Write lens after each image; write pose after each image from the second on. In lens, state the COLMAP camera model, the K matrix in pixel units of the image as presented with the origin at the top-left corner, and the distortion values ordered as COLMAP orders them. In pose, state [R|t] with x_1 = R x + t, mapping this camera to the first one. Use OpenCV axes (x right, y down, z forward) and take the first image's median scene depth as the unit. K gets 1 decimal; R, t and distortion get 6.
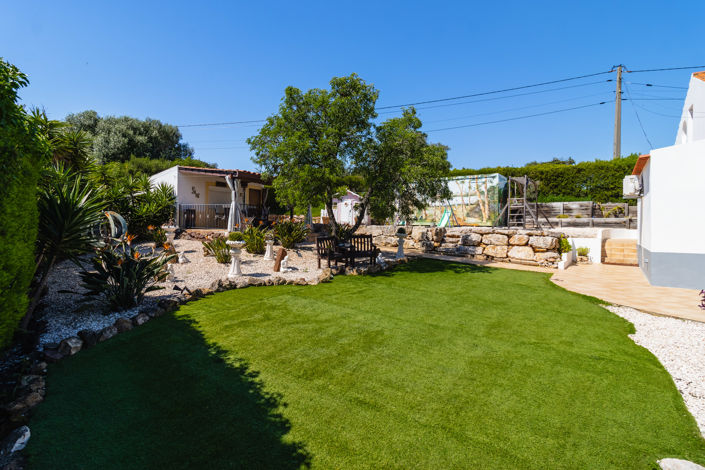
lens RADIAL K [[325.2, 0, 351.9], [0, 325.2, 235.0], [0, 0, 1]] dist [0.000555, 0.000628]
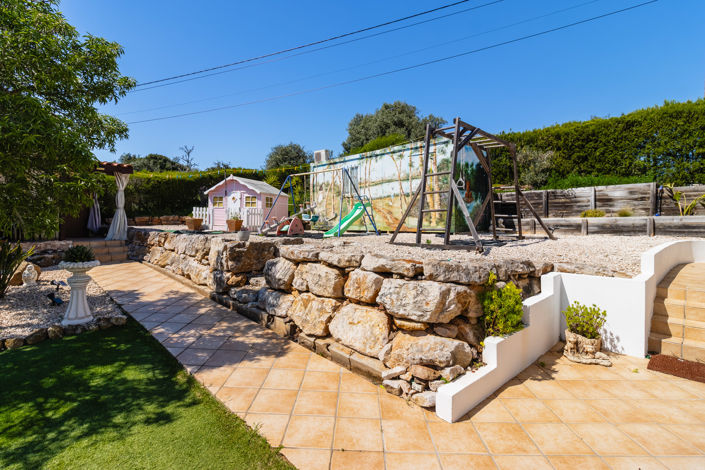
lens RADIAL K [[325.2, 0, 353.0], [0, 325.2, 233.4], [0, 0, 1]] dist [0.000555, 0.000628]
pose [[0.986938, -0.002476, -0.161084, 0.364895], [0.001747, 0.999988, -0.004665, -0.024017], [0.161094, 0.004323, 0.986930, 0.436736]]
